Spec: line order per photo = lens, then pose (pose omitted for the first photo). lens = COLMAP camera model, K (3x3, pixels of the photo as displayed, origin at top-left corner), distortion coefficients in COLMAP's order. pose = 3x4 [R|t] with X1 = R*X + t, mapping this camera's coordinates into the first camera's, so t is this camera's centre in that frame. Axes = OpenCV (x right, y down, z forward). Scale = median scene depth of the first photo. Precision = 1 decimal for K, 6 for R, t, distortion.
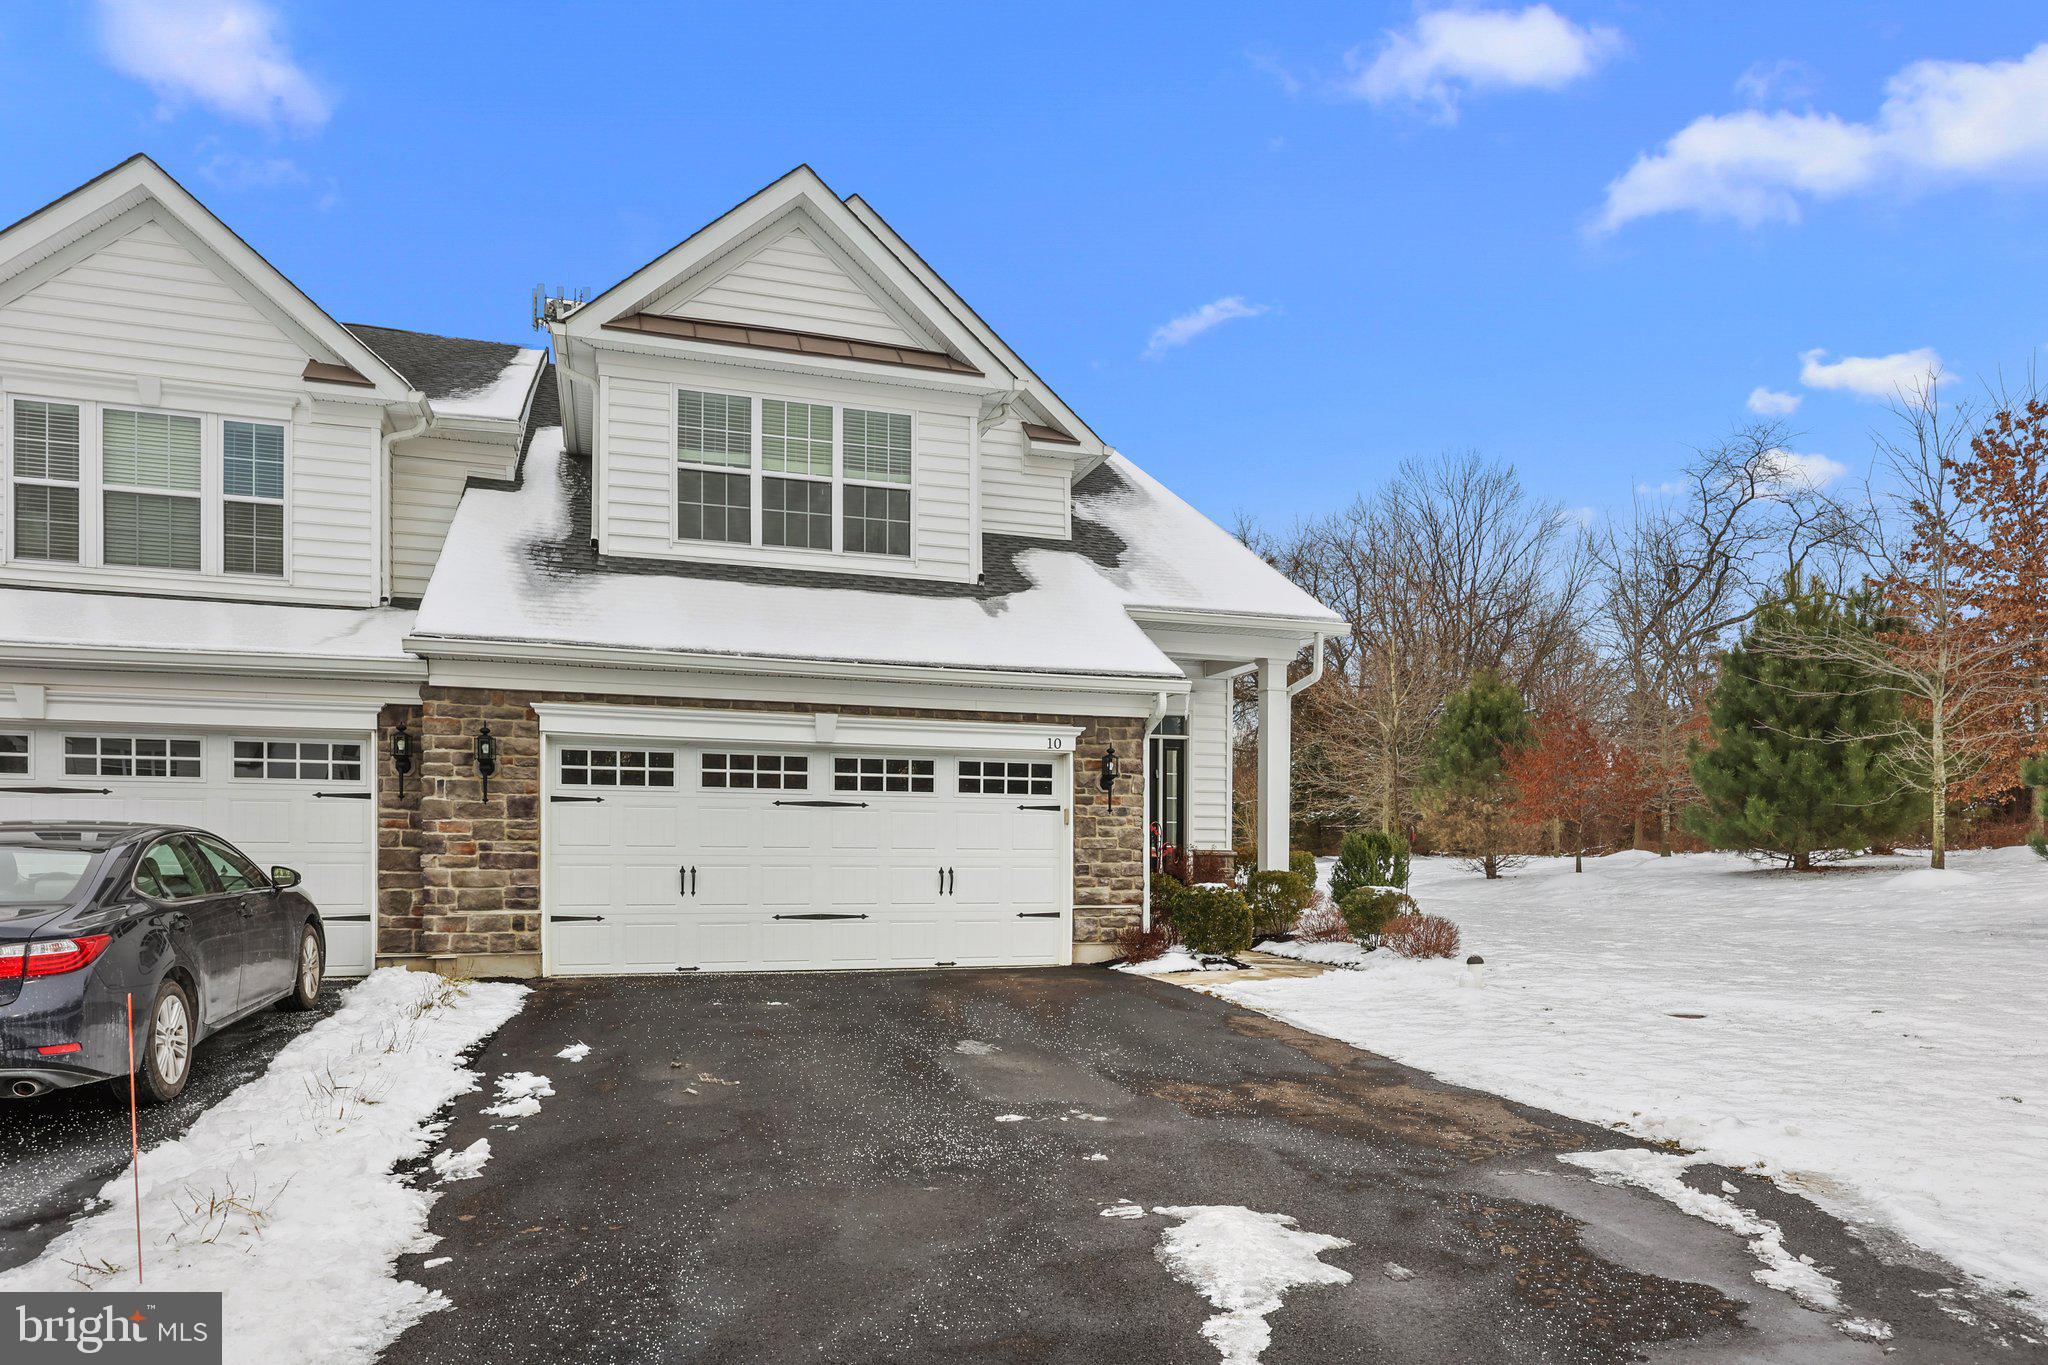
lens RADIAL K [[1296.2, 0, 1025.5], [0, 1296.2, 857.7], [0, 0, 1]] dist [0.000830, 0.000932]
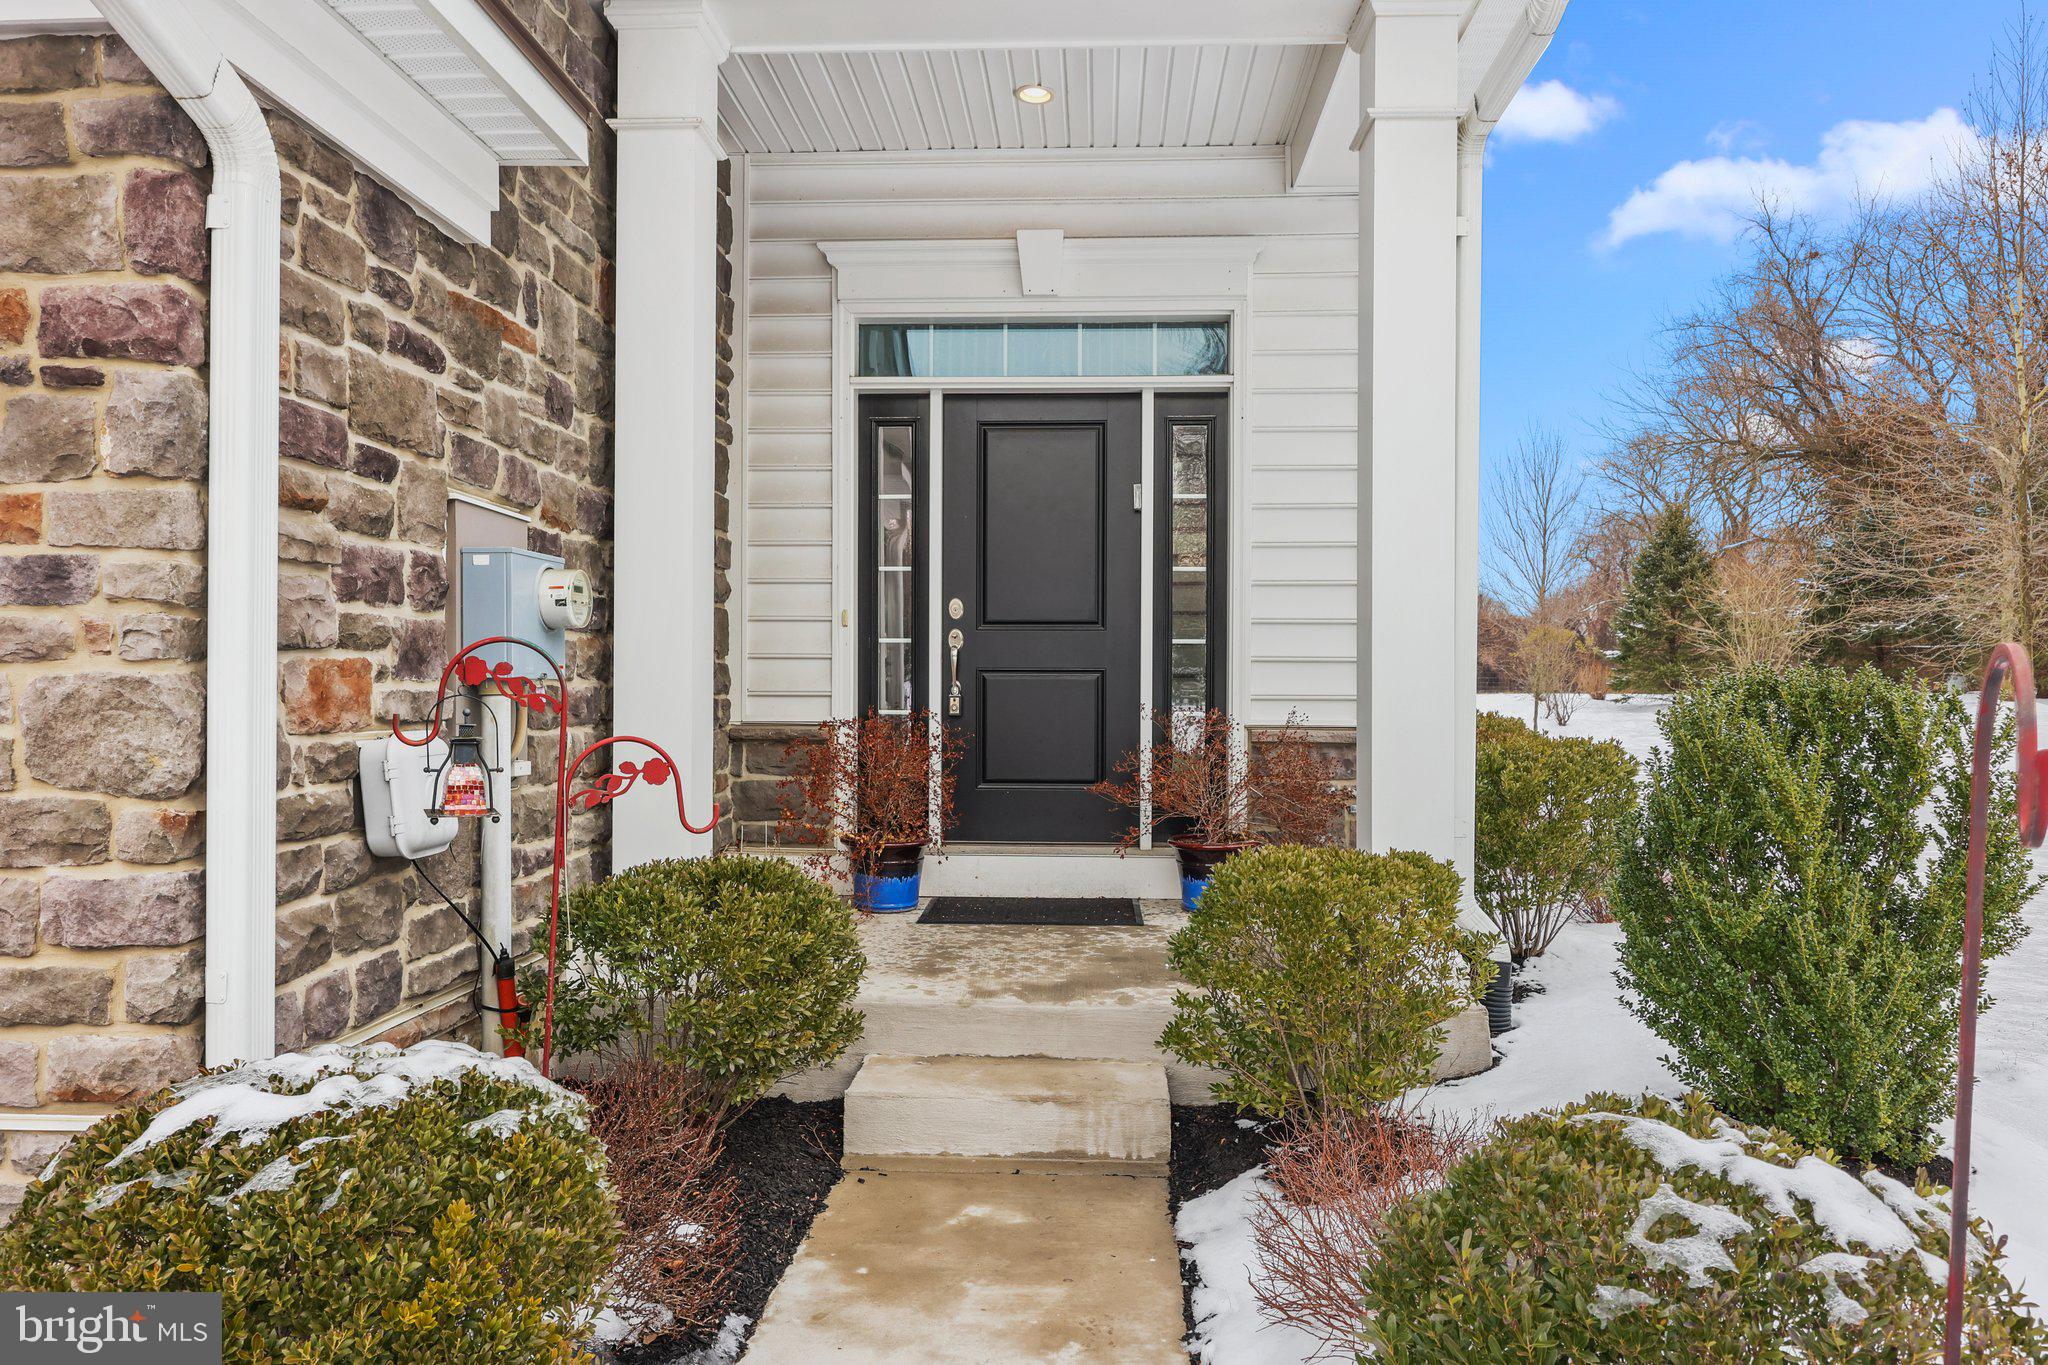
lens RADIAL K [[1382.5, 0, 1024.0], [0, 1382.5, 682.5], [0, 0, 1]] dist [0.000565, -0.000538]
pose [[0.937205, -0.000781, -0.348779, 0.265254], [0.000139, 0.999998, -0.001867, -0.021573], [0.348779, 0.001701, 0.937203, 0.878574]]
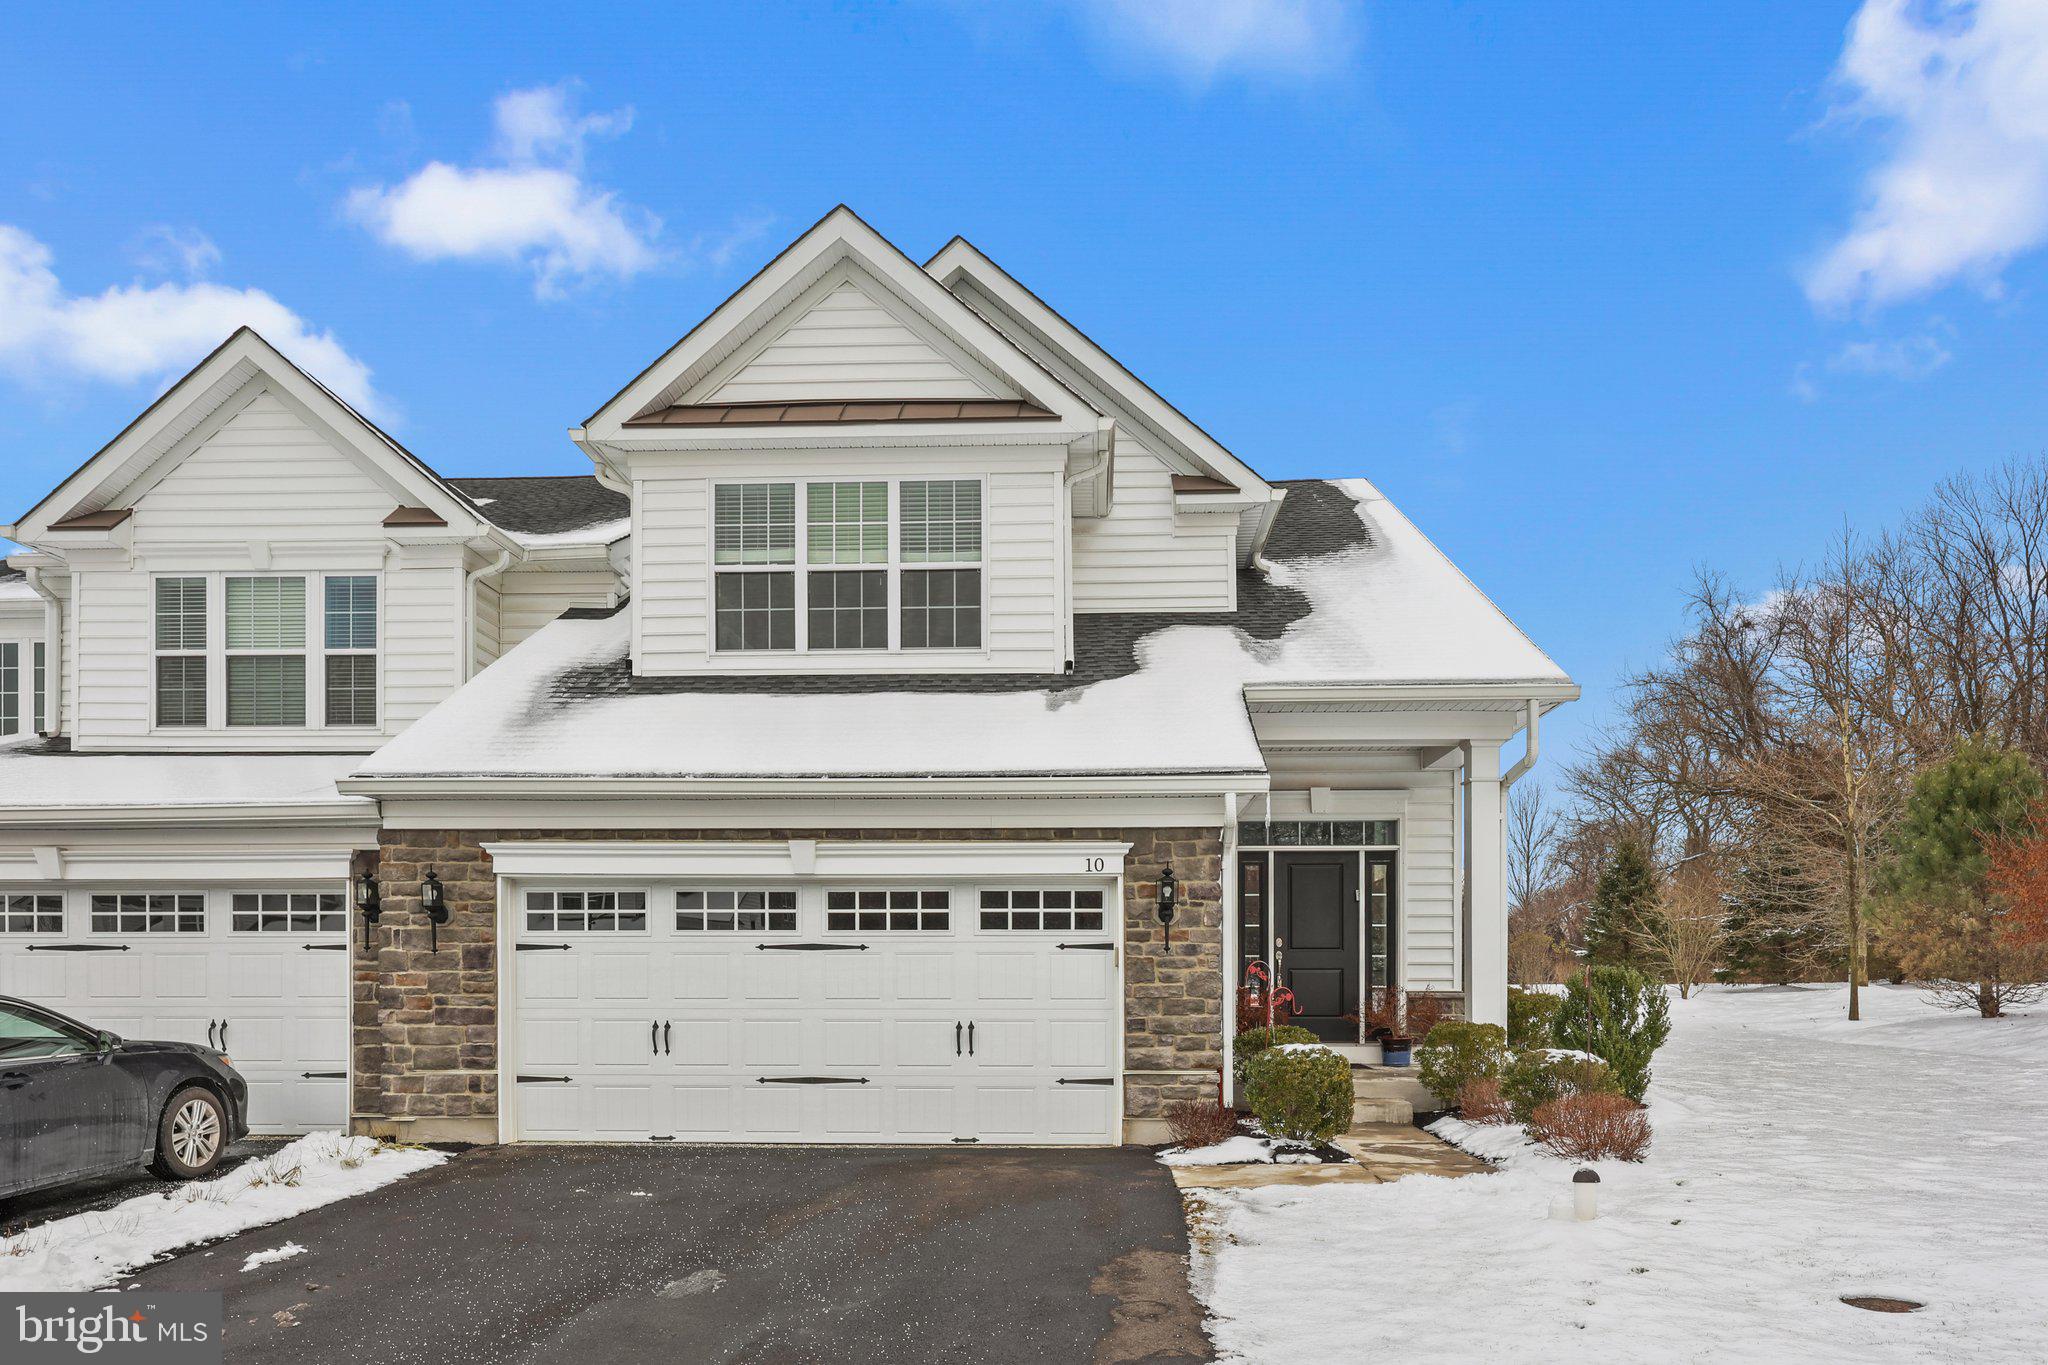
lens RADIAL K [[1325.0, 0, 1021.5], [0, 1325.0, 975.2], [0, 0, 1]] dist [0.001383, -0.000583]
pose [[0.935366, -0.006798, -0.353617, 0.261632], [0.005347, 0.999973, -0.005082, -0.016934], [0.353642, 0.002863, 0.935376, 0.227340]]
